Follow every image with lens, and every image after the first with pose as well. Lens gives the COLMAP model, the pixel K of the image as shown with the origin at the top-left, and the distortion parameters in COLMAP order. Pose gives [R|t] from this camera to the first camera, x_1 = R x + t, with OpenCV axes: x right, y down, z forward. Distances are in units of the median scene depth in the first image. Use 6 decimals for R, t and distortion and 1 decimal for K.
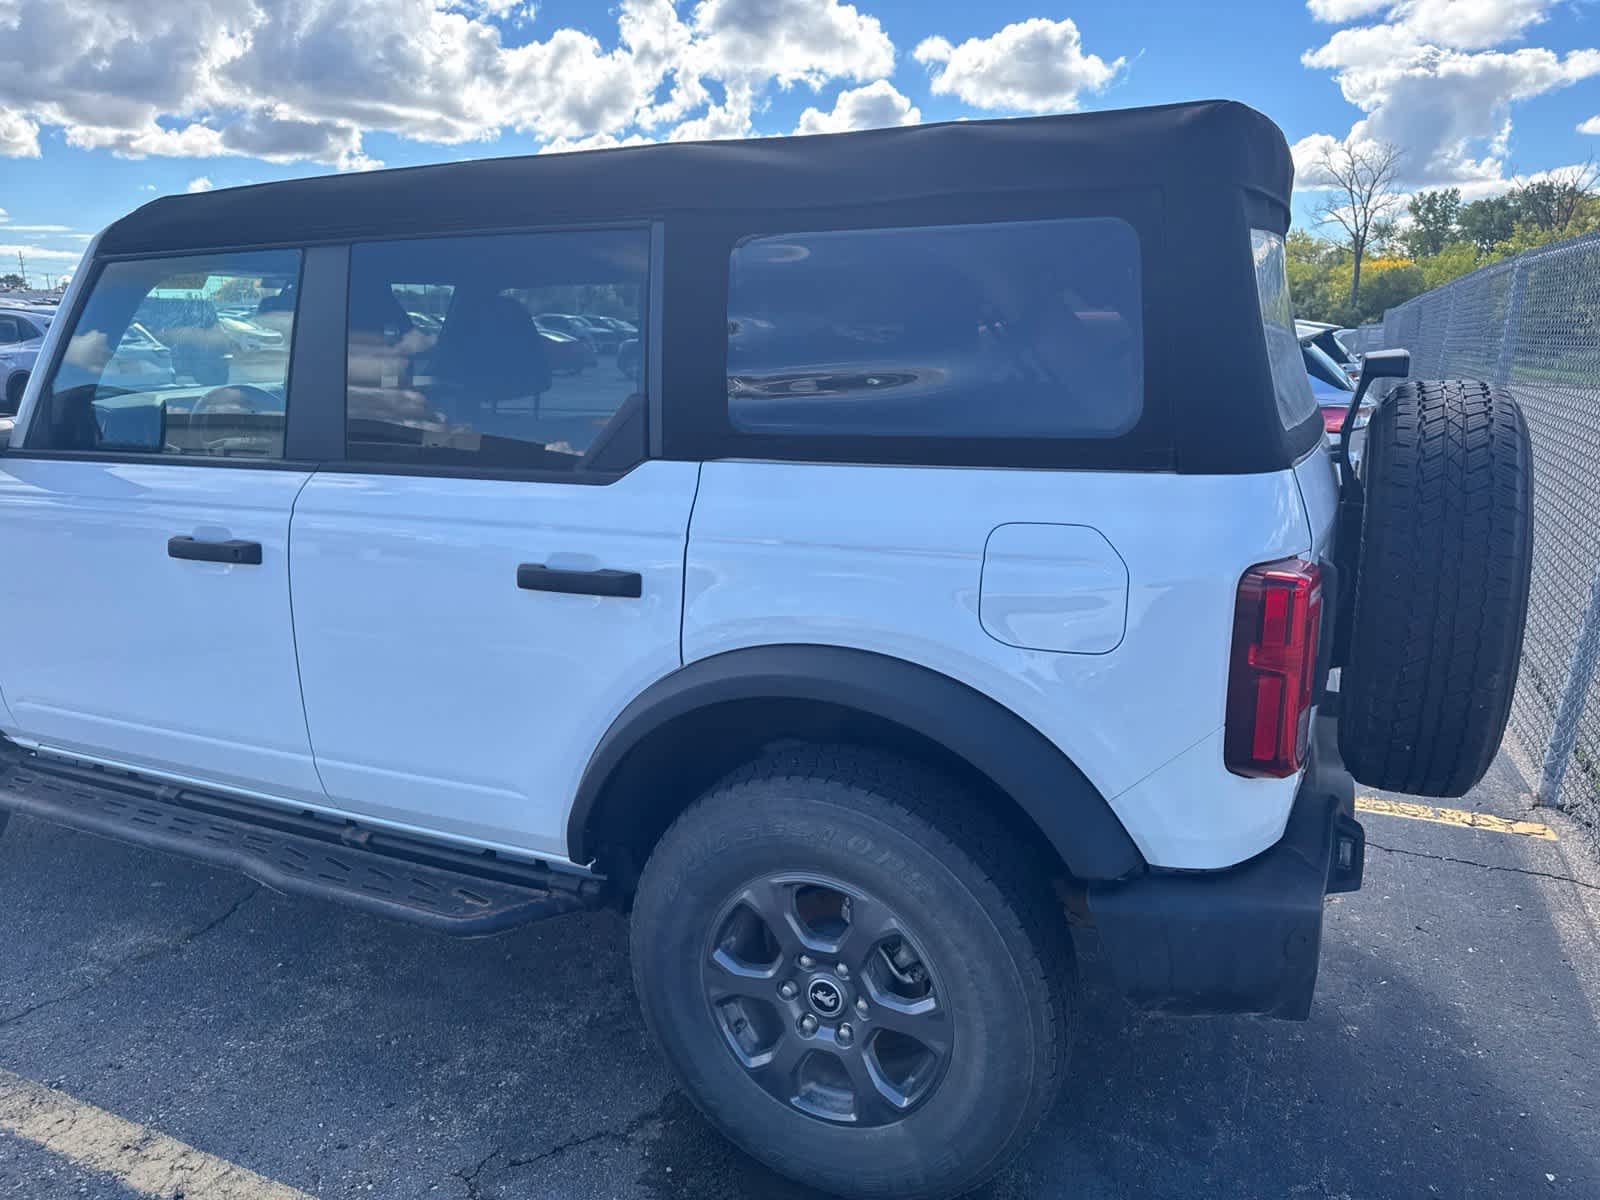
lens RADIAL K [[1153.7, 0, 799.3], [0, 1153.7, 606.5], [0, 0, 1]] dist [0.019553, -0.031504]
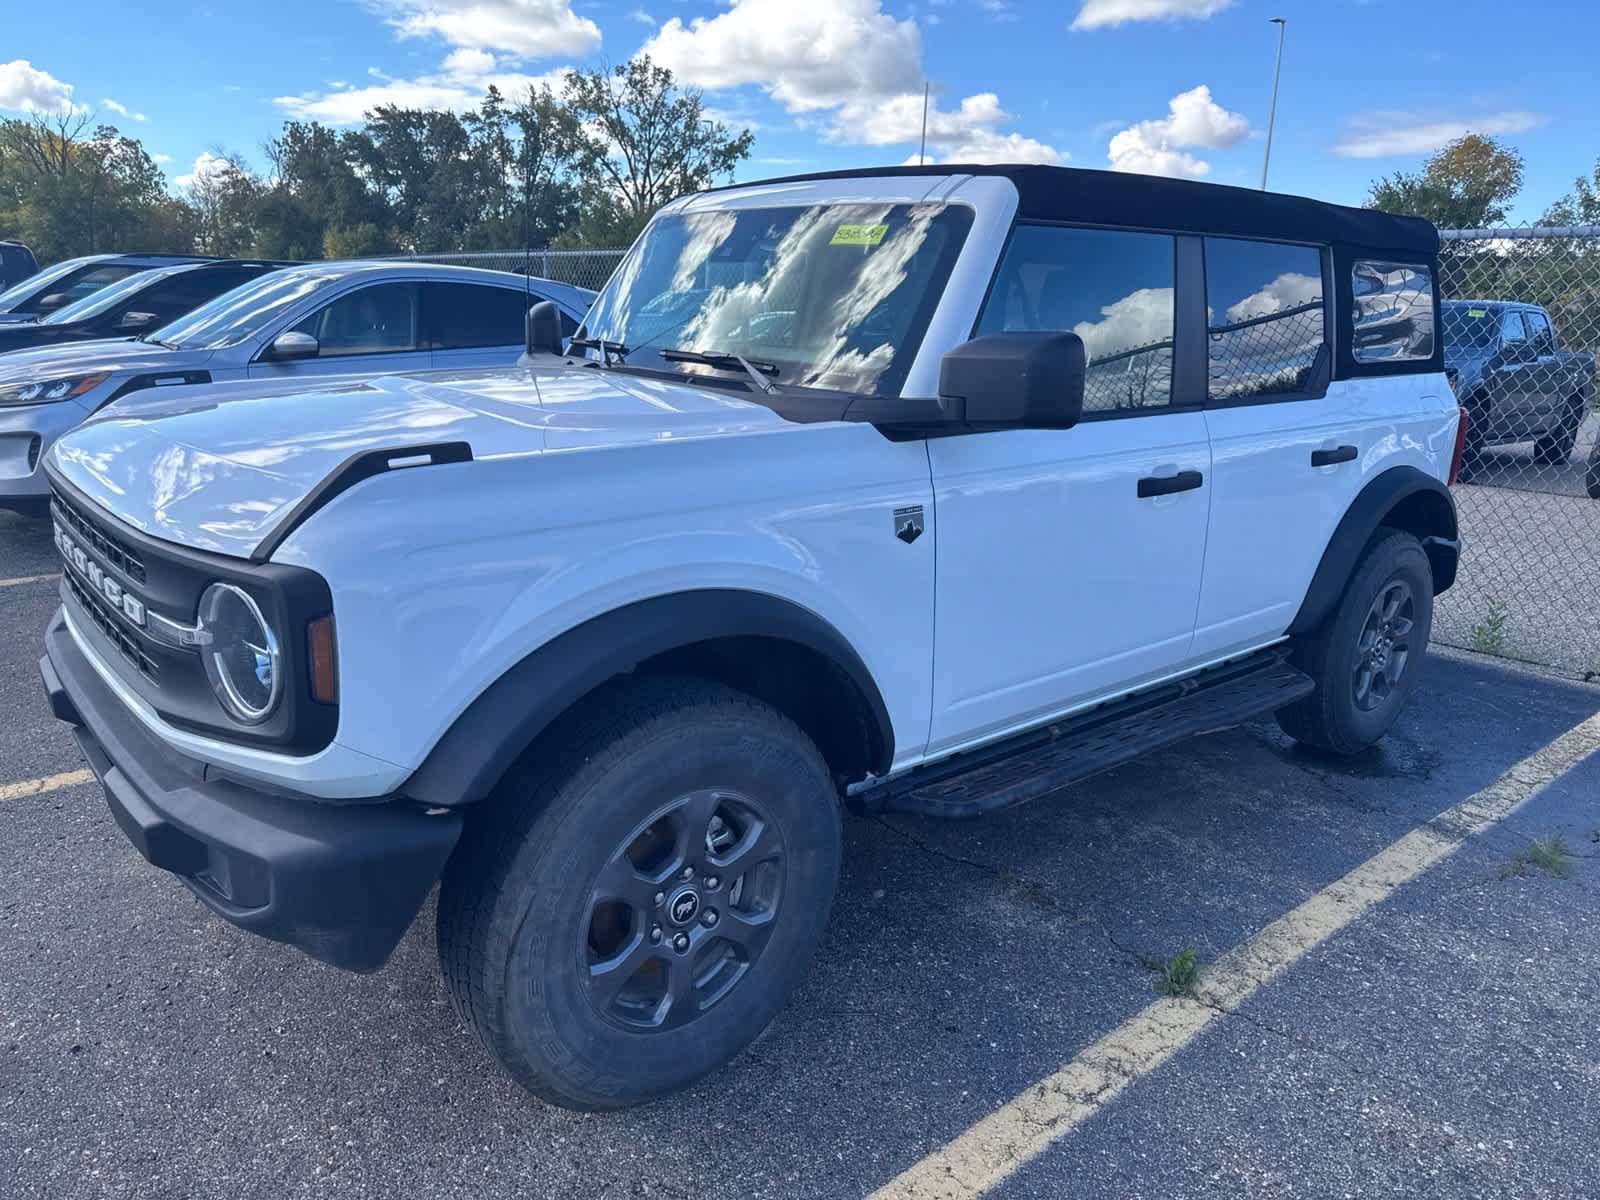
lens RADIAL K [[1132.8, 0, 806.5], [0, 1132.8, 611.6], [0, 0, 1]] dist [0.023924, -0.025837]
pose [[0.413927, -0.222089, 0.882803, -1.906075], [0.181125, 0.970486, 0.159222, -0.192786], [-0.892109, 0.093991, 0.441936, 0.903670]]
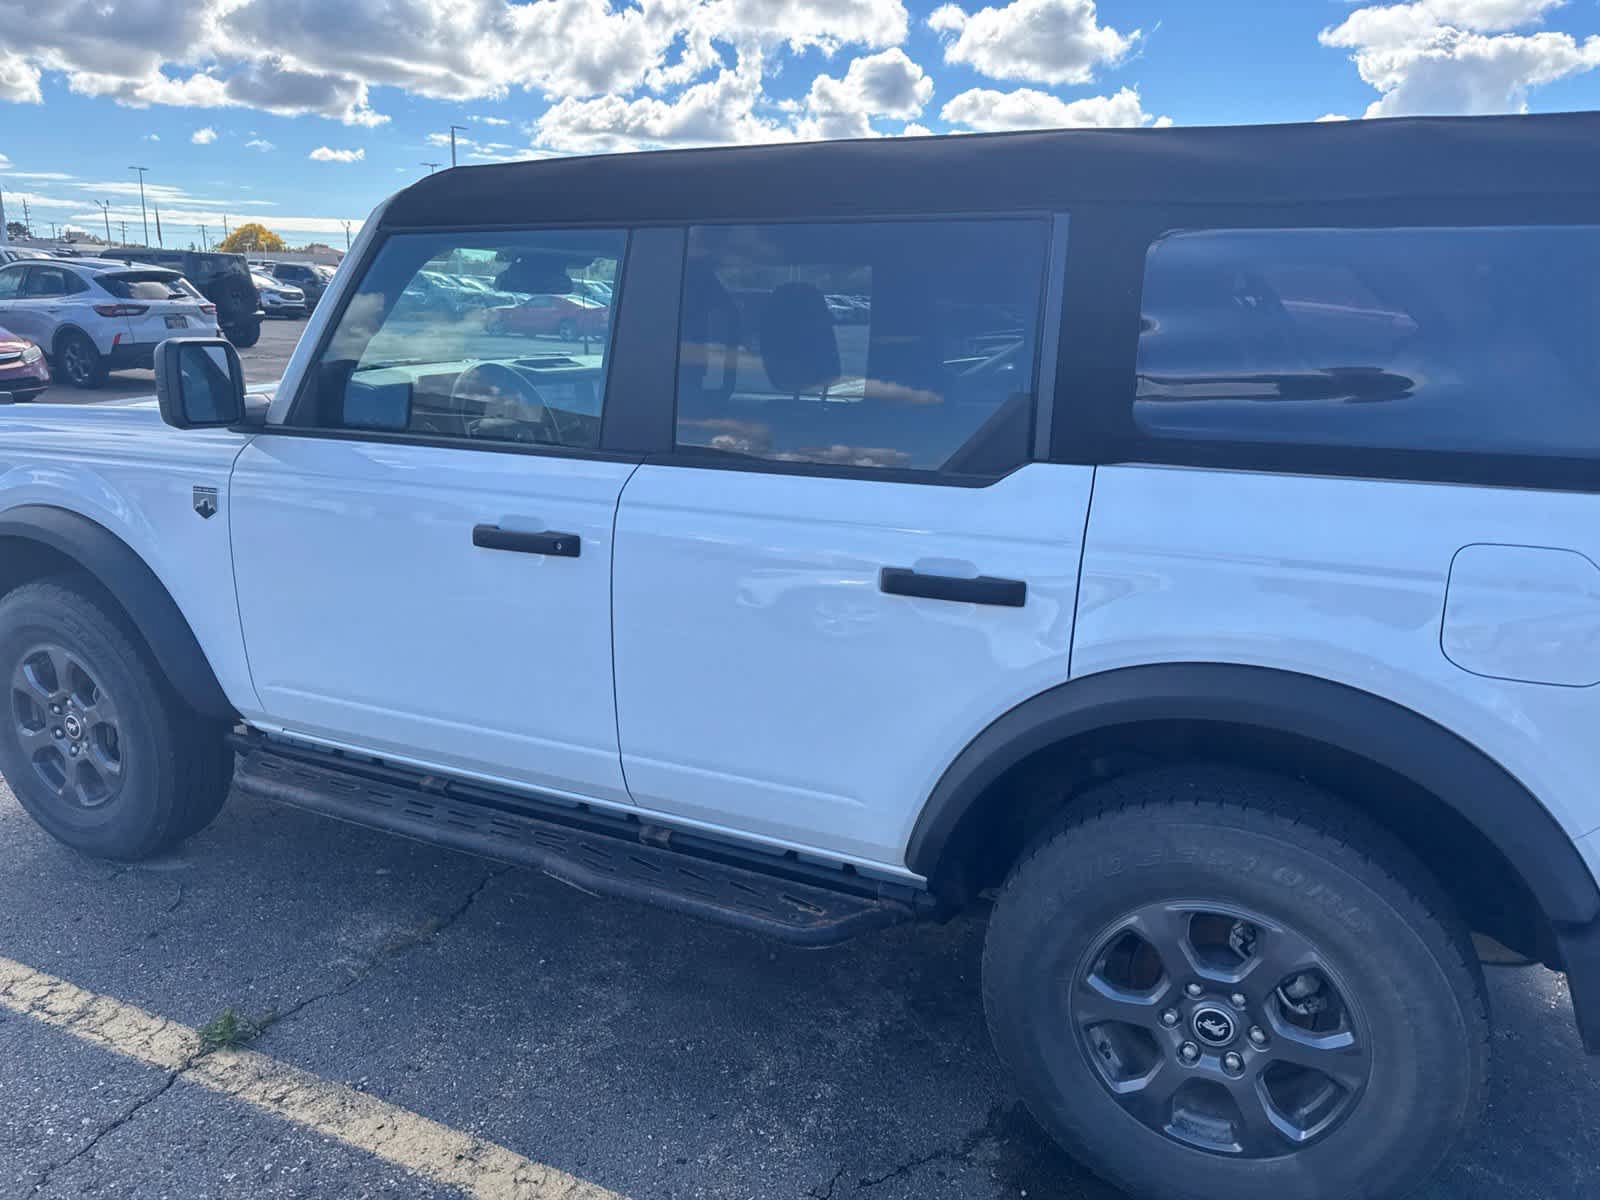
lens RADIAL K [[1153.7, 0, 801.6], [0, 1153.7, 606.4], [0, 0, 1]] dist [0.019553, -0.031504]
pose [[0.999660, 0.025912, 0.003064, -0.299511], [-0.025980, 0.999353, 0.024853, -0.025201], [-0.002418, -0.024924, 0.999686, 0.036922]]
